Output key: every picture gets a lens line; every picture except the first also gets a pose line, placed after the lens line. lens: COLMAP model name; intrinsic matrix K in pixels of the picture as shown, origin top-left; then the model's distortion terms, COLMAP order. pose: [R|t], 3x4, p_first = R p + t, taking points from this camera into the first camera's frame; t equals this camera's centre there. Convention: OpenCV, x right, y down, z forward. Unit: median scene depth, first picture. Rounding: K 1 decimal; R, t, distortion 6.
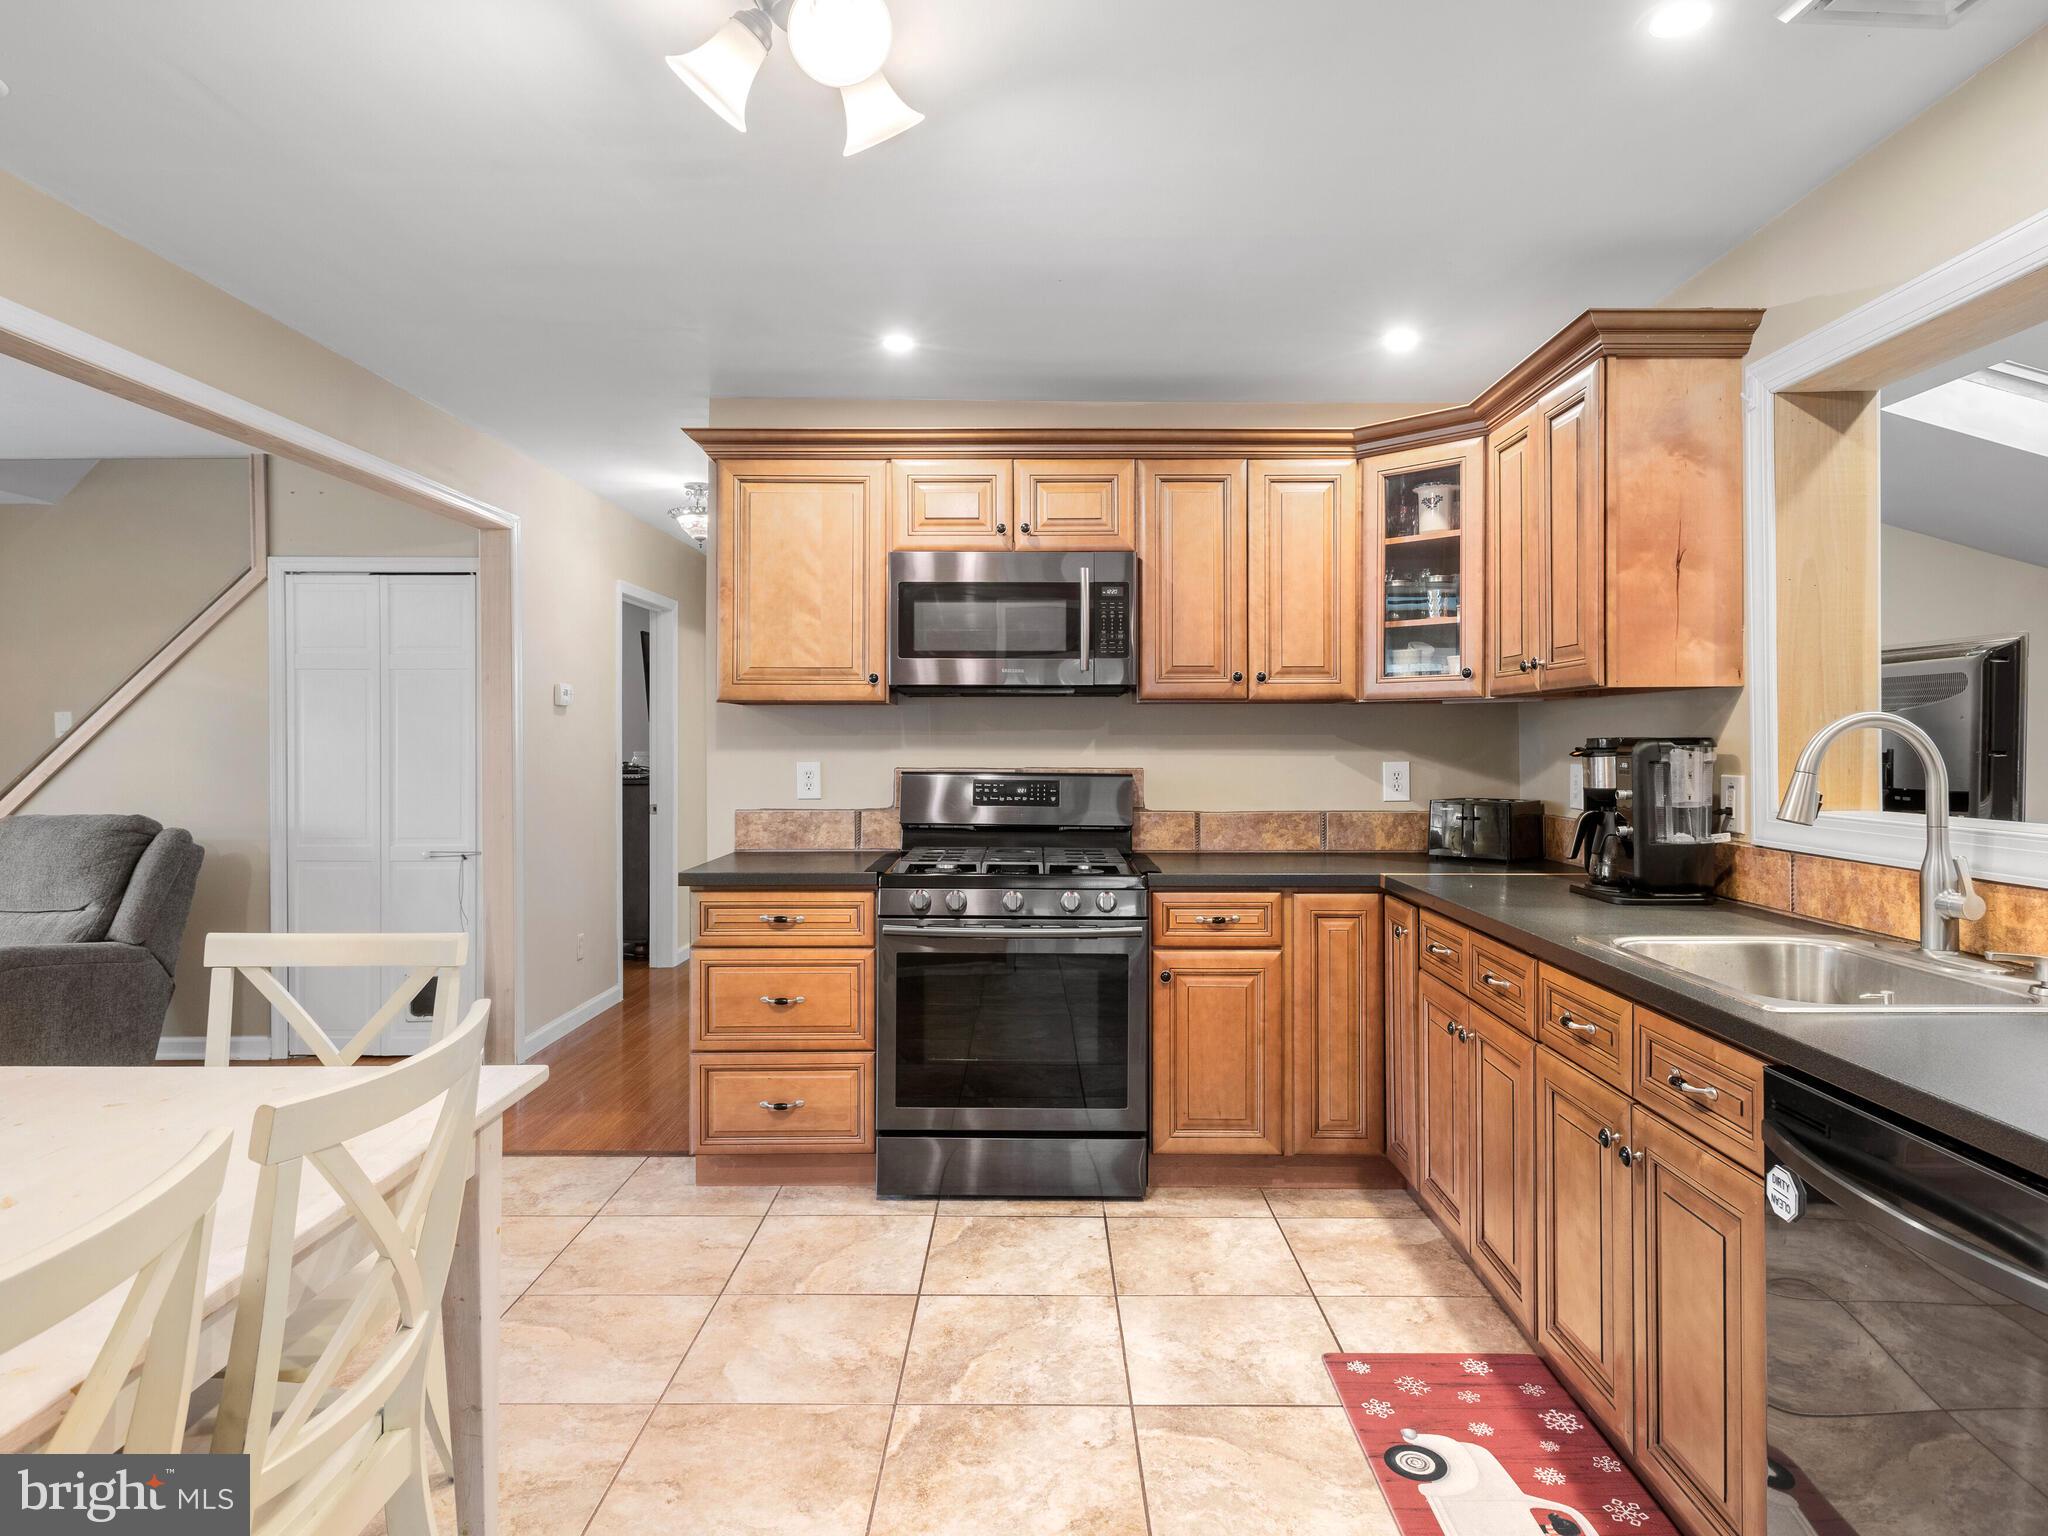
lens RADIAL K [[1194.1, 0, 1034.1], [0, 1194.1, 741.9], [0, 0, 1]] dist [0.006293, 0.001698]
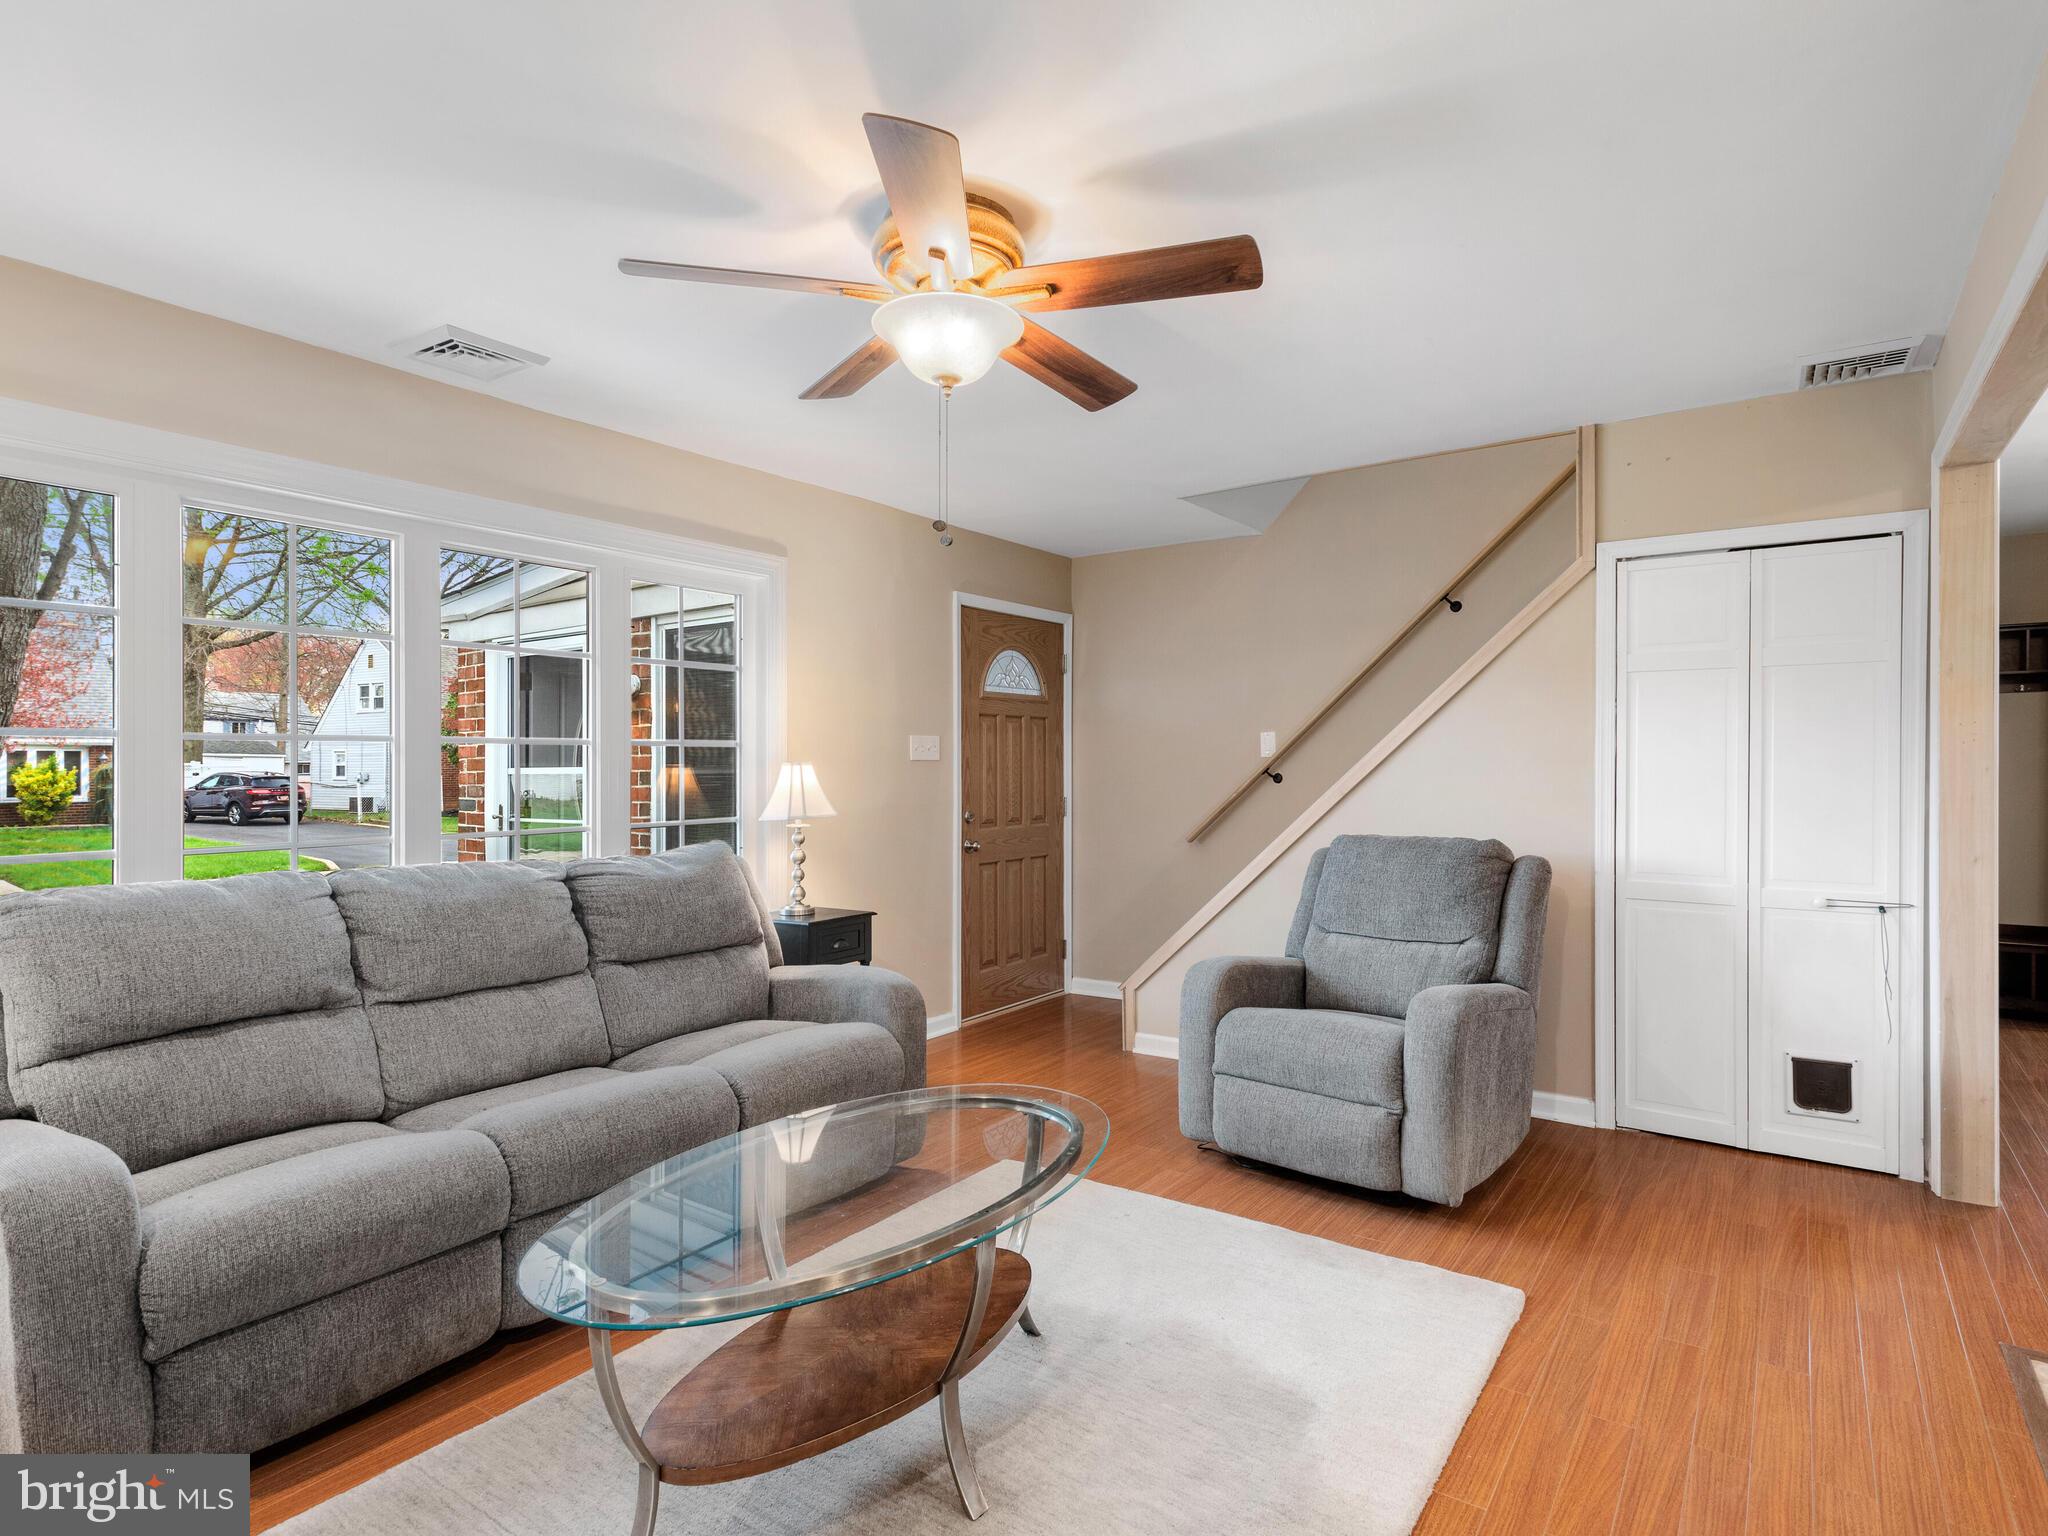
lens RADIAL K [[1105.9, 0, 1024.0], [0, 1105.9, 768.0], [0, 0, 1]] dist [0.000175, -0.001494]
pose [[0.815814, 0.000553, -0.578314, -0.727133], [0.000146, 0.999999, 0.001162, 0.008629], [0.578314, -0.001033, 0.815814, 0.164059]]
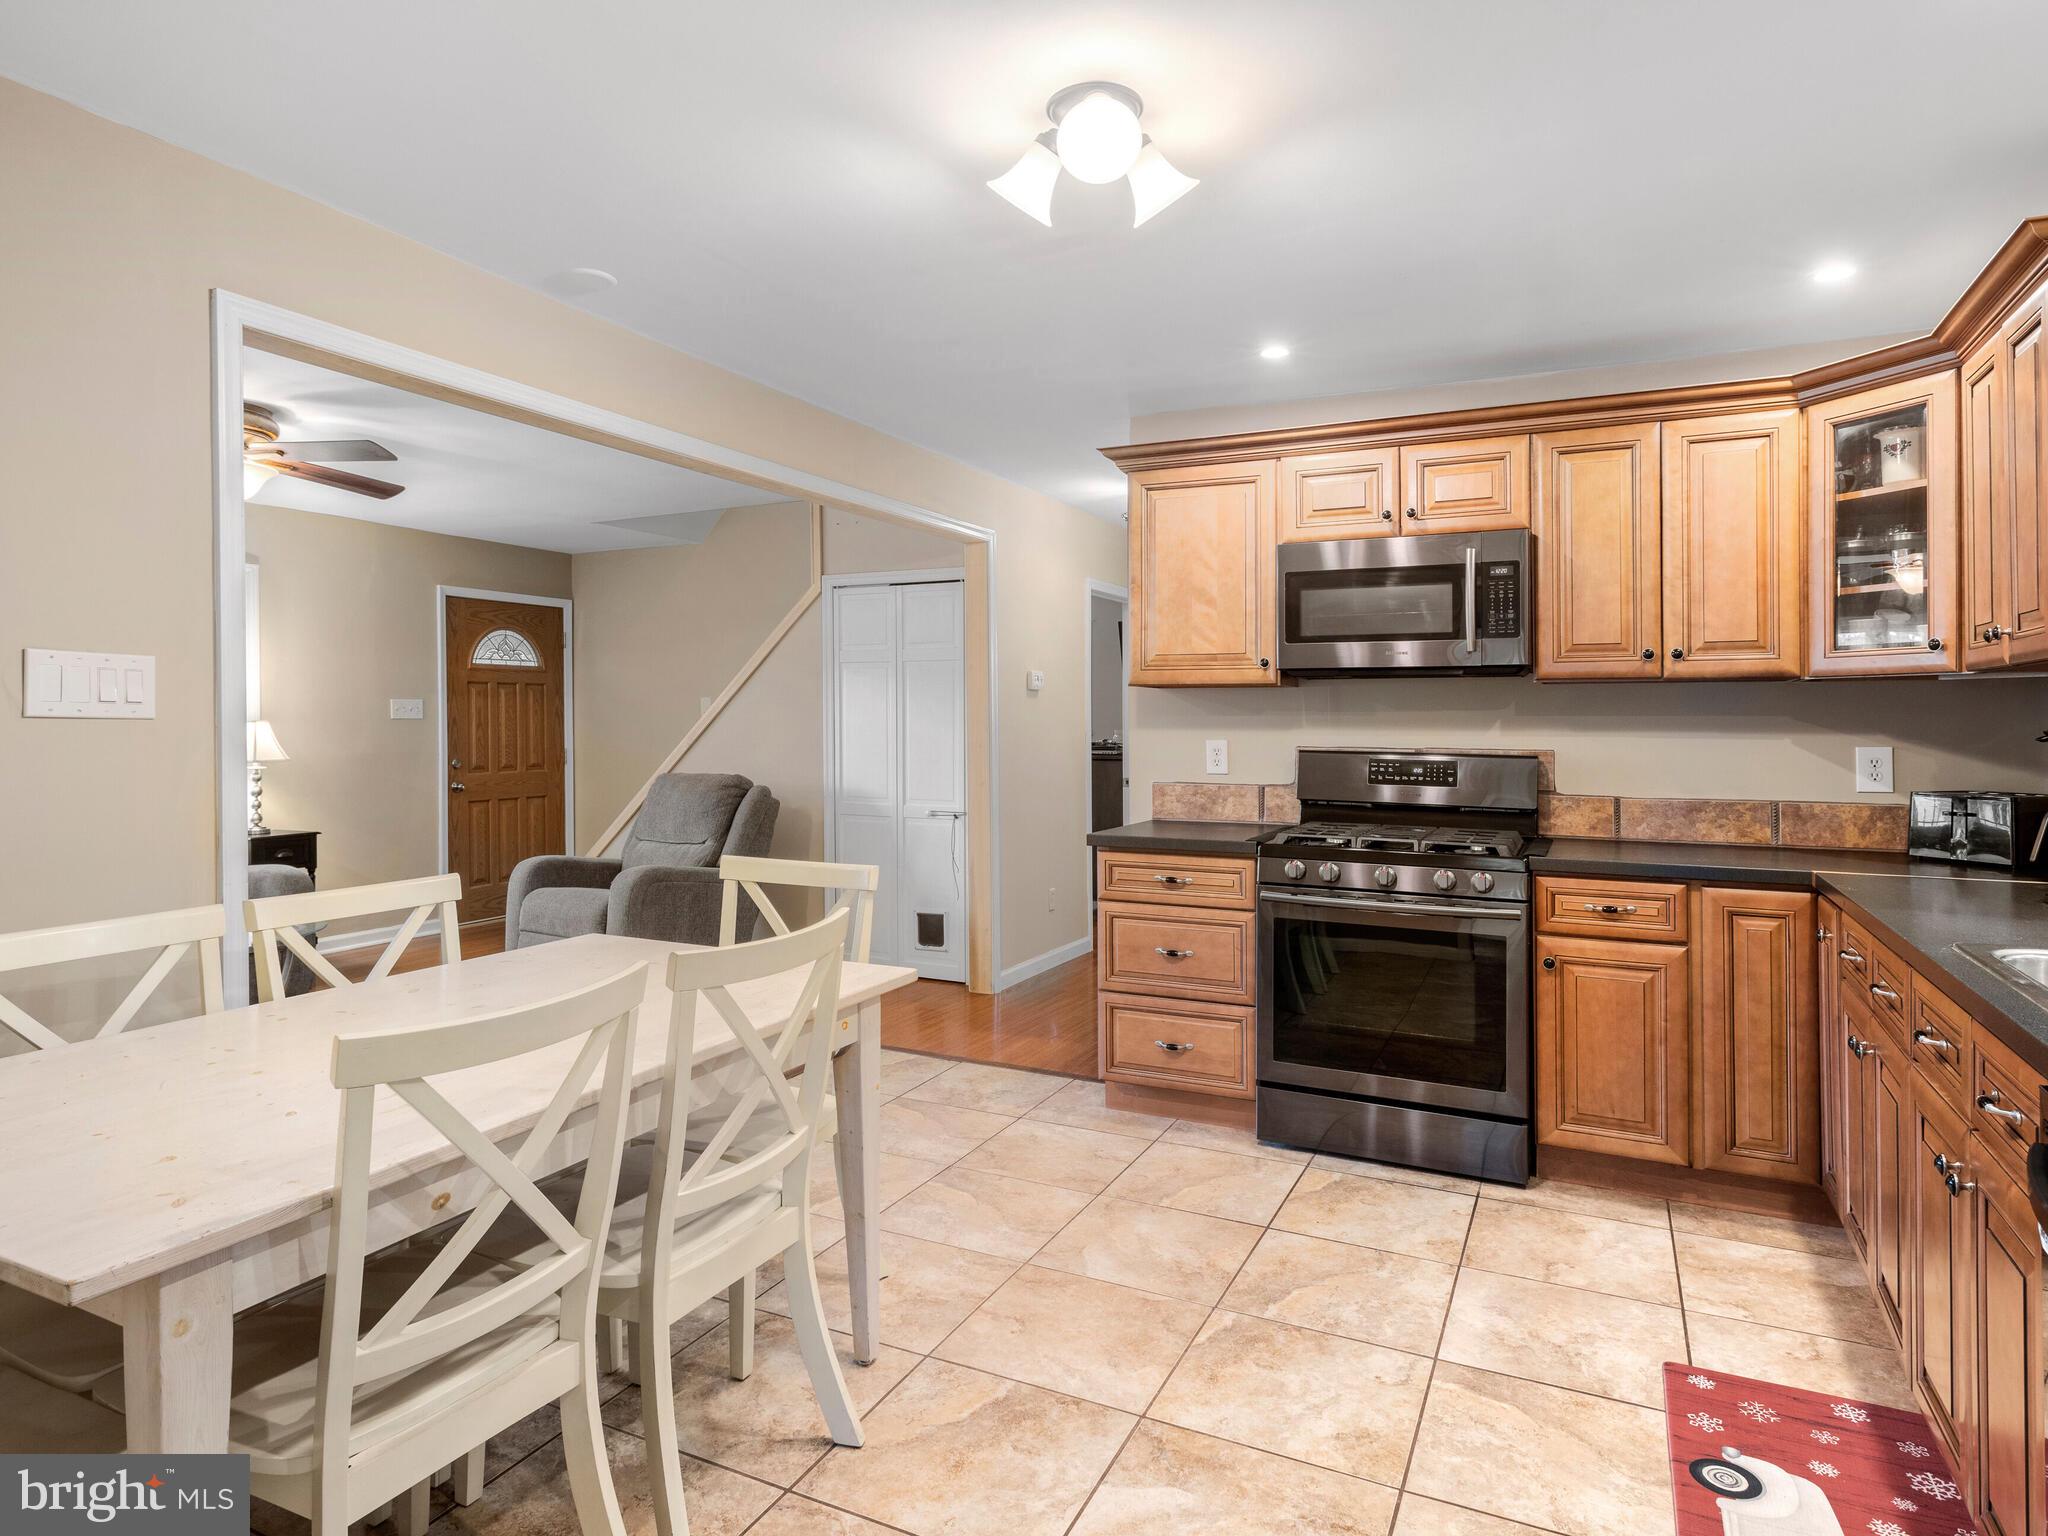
lens RADIAL K [[1181.5, 0, 1012.4], [0, 1181.5, 726.0], [0, 0, 1]] dist [0.000975, -0.004095]
pose [[0.897175, 0.005375, -0.441642, 0.139845], [-0.004212, 0.999985, 0.003615, 0.000949], [0.441654, -0.001383, 0.897184, -0.058663]]
